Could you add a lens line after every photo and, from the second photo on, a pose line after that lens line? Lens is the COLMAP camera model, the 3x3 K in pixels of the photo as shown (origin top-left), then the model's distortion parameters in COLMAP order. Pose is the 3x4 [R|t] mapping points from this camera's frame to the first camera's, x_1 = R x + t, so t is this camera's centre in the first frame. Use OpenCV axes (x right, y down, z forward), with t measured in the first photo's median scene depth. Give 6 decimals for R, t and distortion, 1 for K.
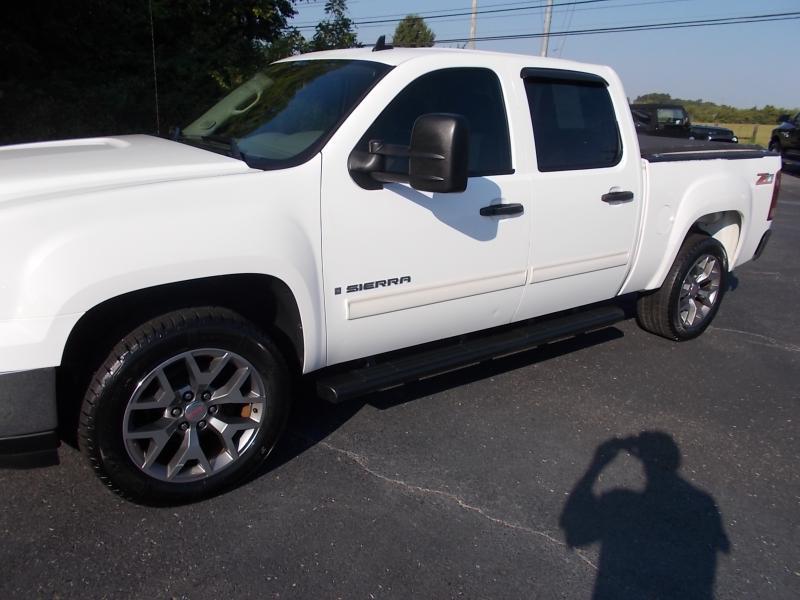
lens RADIAL K [[610.0, 0, 398.5], [0, 610.0, 302.3], [0, 0, 1]] dist [-0.007068, -0.004702]
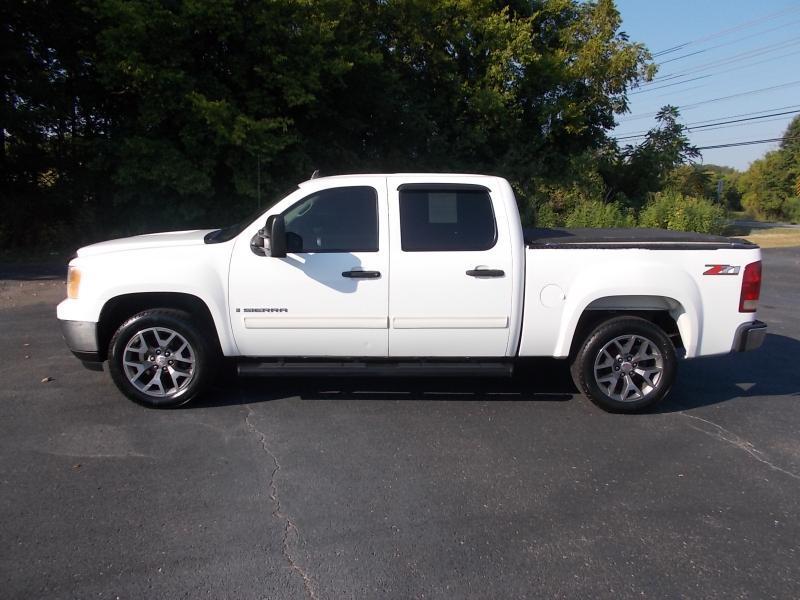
lens RADIAL K [[605.9, 0, 397.2], [0, 605.9, 302.6], [0, 0, 1]] dist [-0.006059, -0.008269]
pose [[0.826523, 0.063594, -0.559299, 1.079985], [-0.152682, 0.981677, -0.114012, 0.076841], [0.541801, 0.179628, 0.821088, -0.187287]]
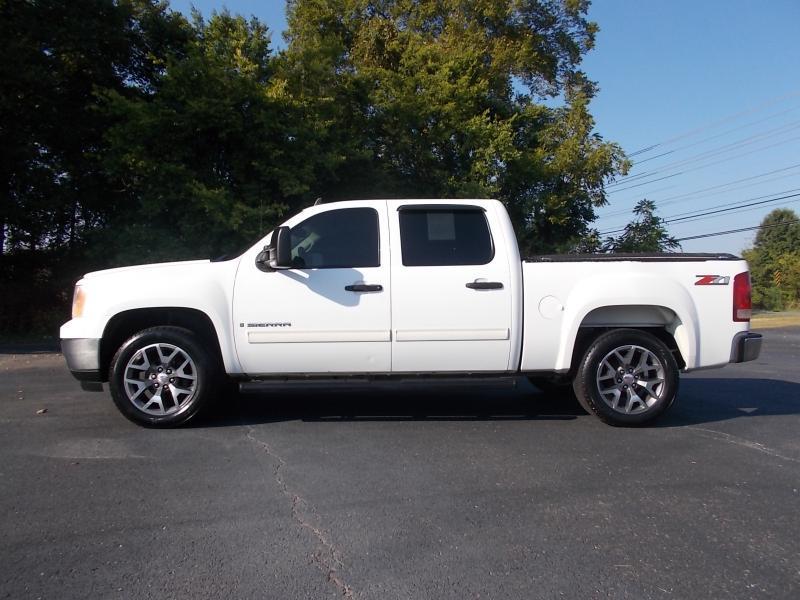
lens RADIAL K [[605.9, 0, 397.2], [0, 605.9, 302.6], [0, 0, 1]] dist [-0.006059, -0.008269]
pose [[0.835577, -0.046756, -0.547380, 1.072690], [-0.132882, 0.949585, -0.283956, 0.309551], [0.533061, 0.310004, 0.787238, -0.168405]]
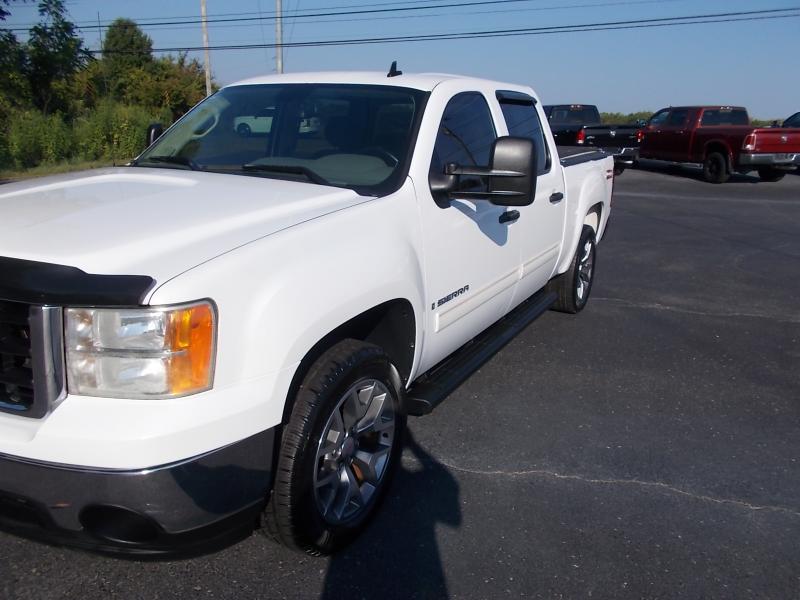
lens RADIAL K [[609.5, 0, 400.0], [0, 609.5, 300.0], [0, 0, 1]] dist [-0.000880, -0.016289]
pose [[0.909603, -0.138316, 0.391780, -0.467711], [0.143740, 0.989492, 0.015613, -0.044767], [-0.389823, 0.042113, 0.919927, 0.046685]]
